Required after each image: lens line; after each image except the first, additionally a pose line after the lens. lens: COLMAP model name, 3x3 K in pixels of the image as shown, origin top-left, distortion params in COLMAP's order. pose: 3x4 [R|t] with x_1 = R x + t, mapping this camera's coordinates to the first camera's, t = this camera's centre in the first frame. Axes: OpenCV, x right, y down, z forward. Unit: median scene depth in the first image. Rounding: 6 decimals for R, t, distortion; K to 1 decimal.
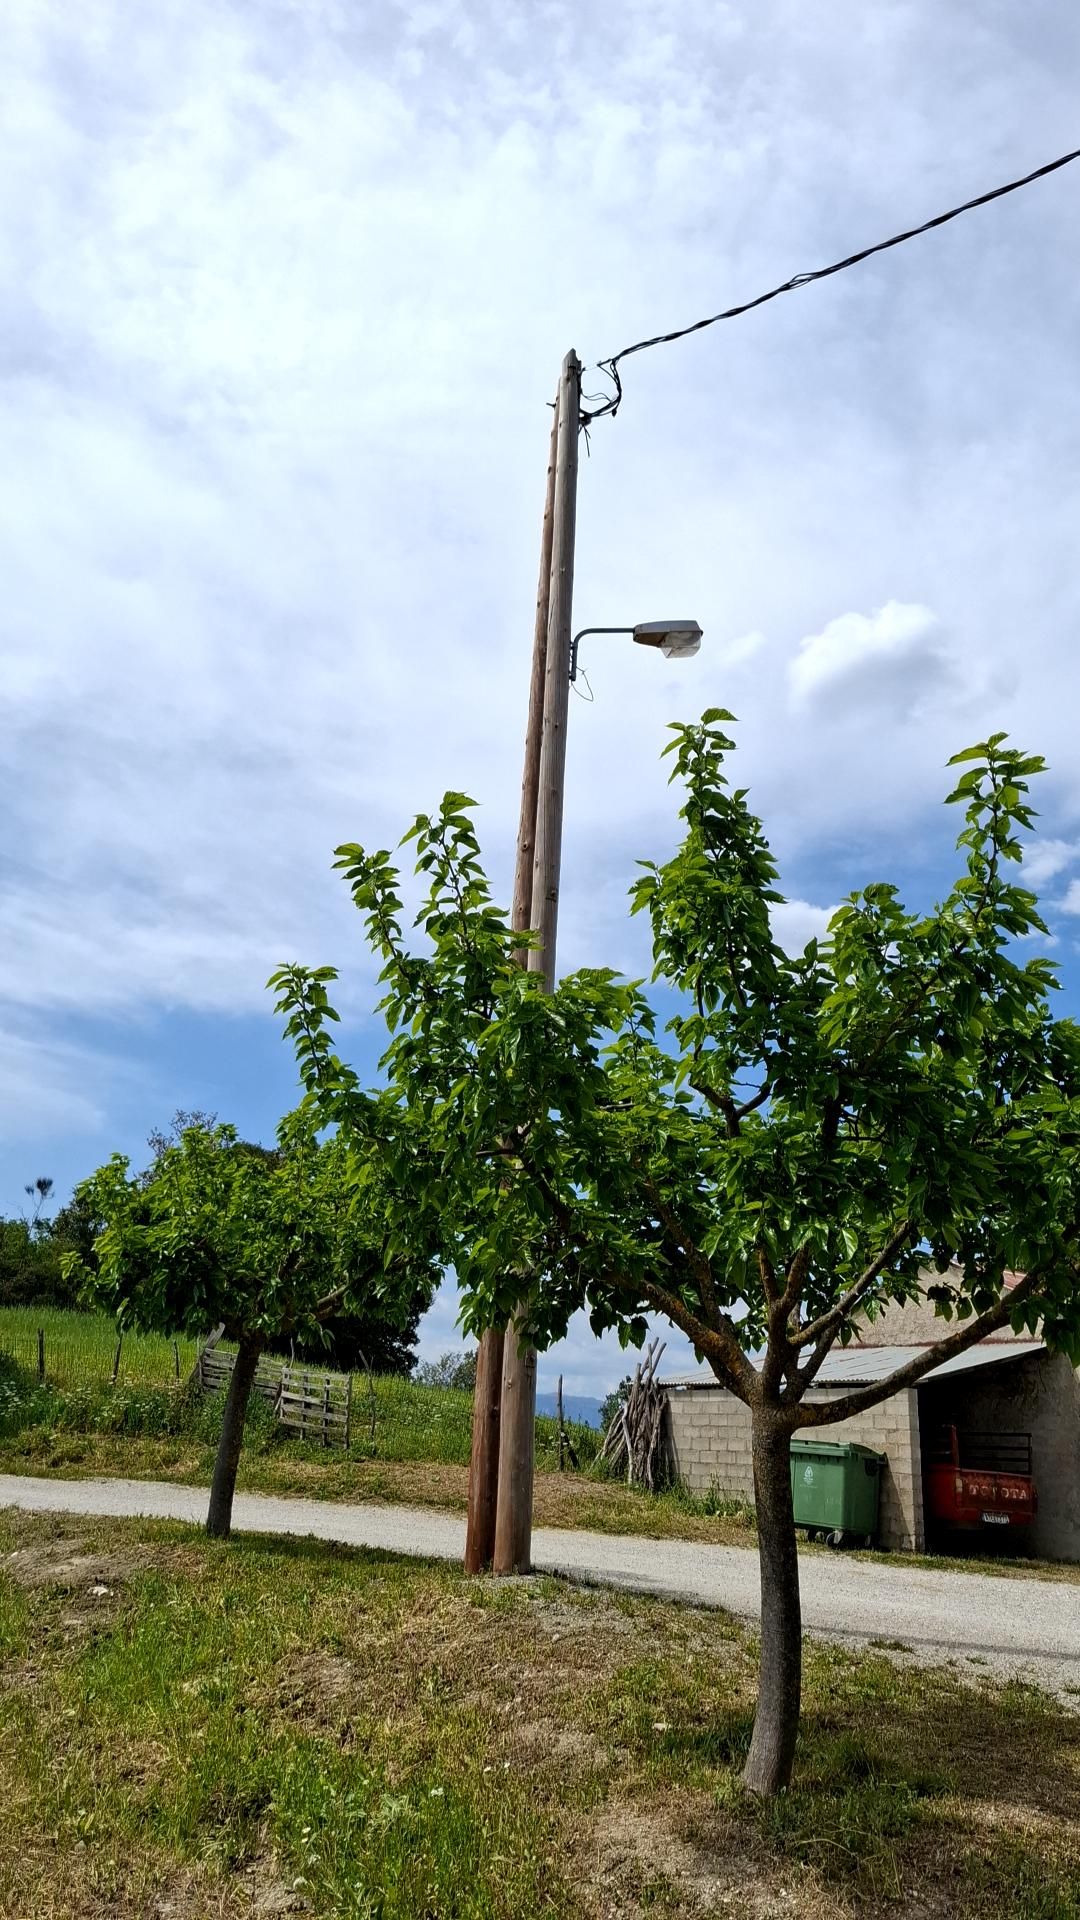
lens RADIAL K [[1351.1, 0, 540.0], [0, 1351.1, 960.0], [0, 0, 1]] dist [0.035957, -0.000517]
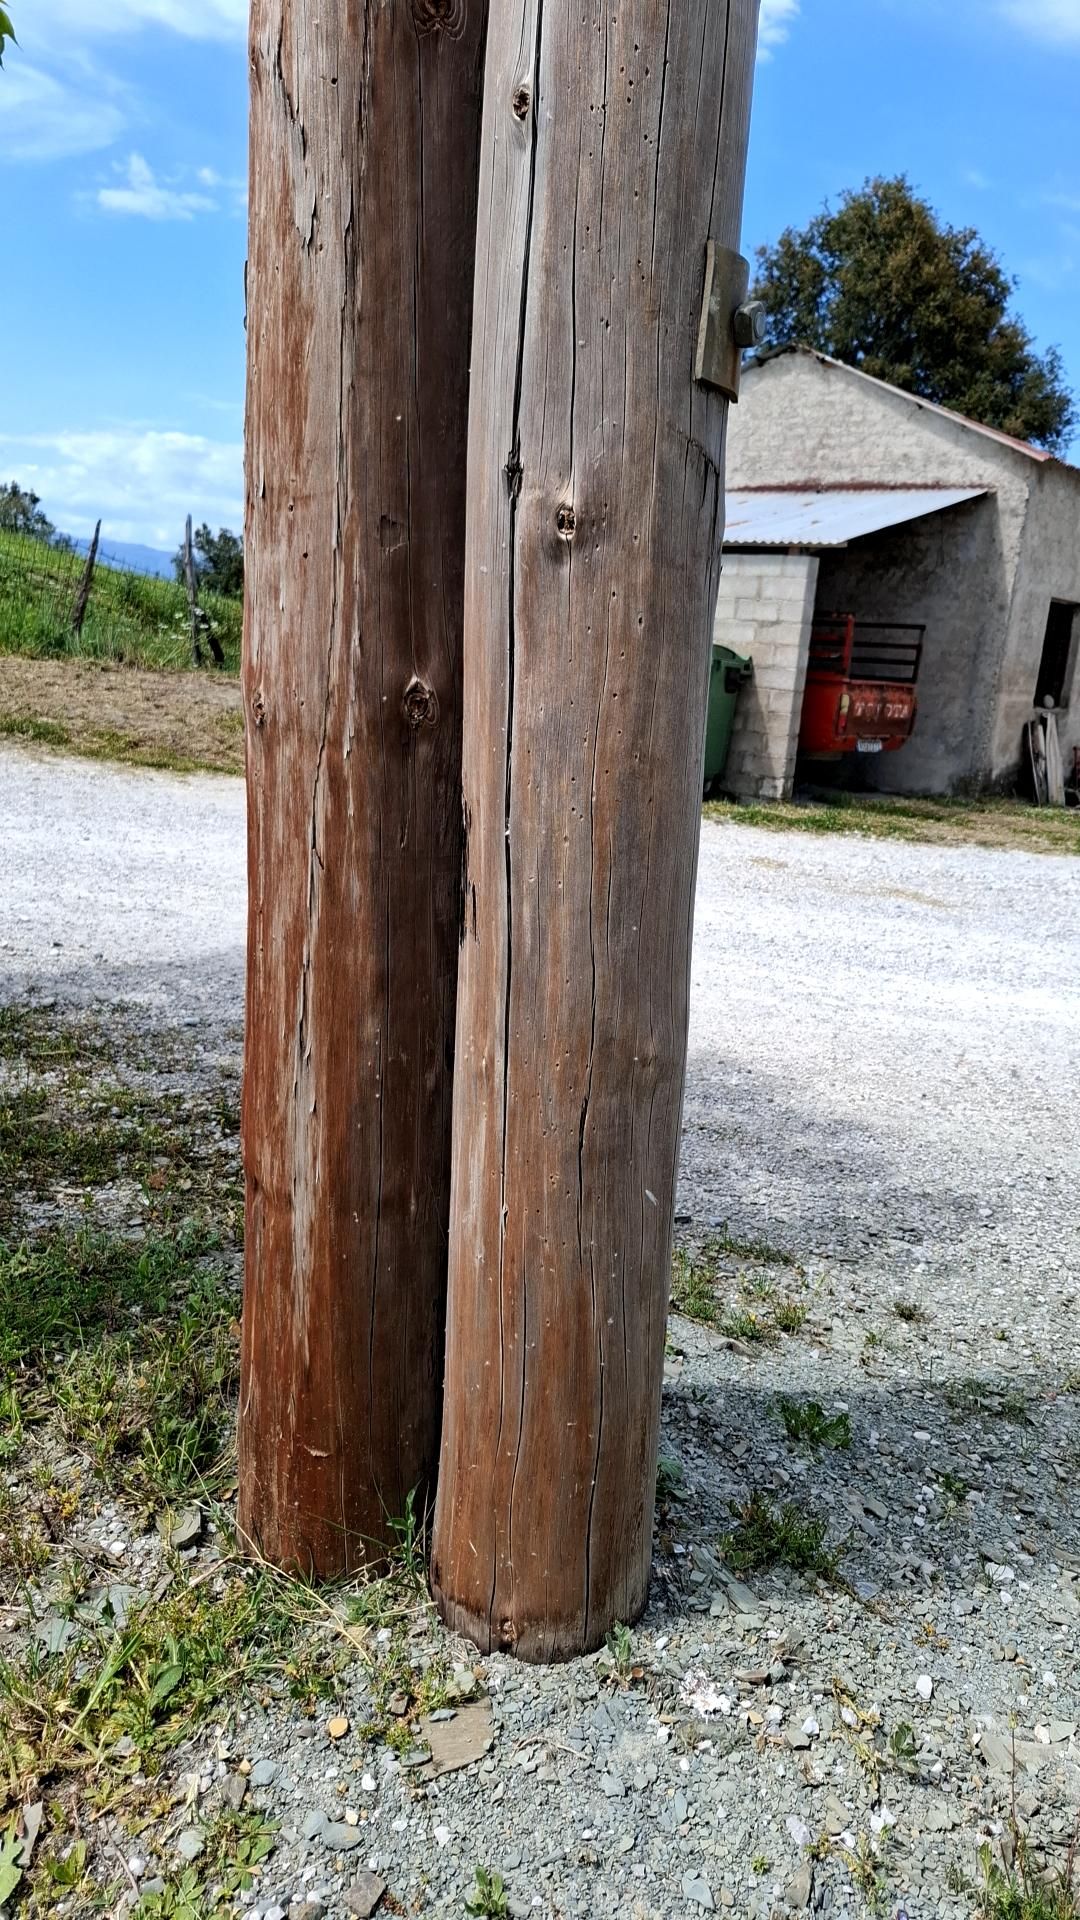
lens RADIAL K [[1351.1, 0, 540.0], [0, 1351.1, 960.0], [0, 0, 1]] dist [0.035957, -0.000517]
pose [[0.952376, -0.059725, 0.299020, -0.035415], [-0.120919, 0.826259, 0.550159, 0.144771], [-0.279926, -0.560115, 0.779687, 0.459568]]
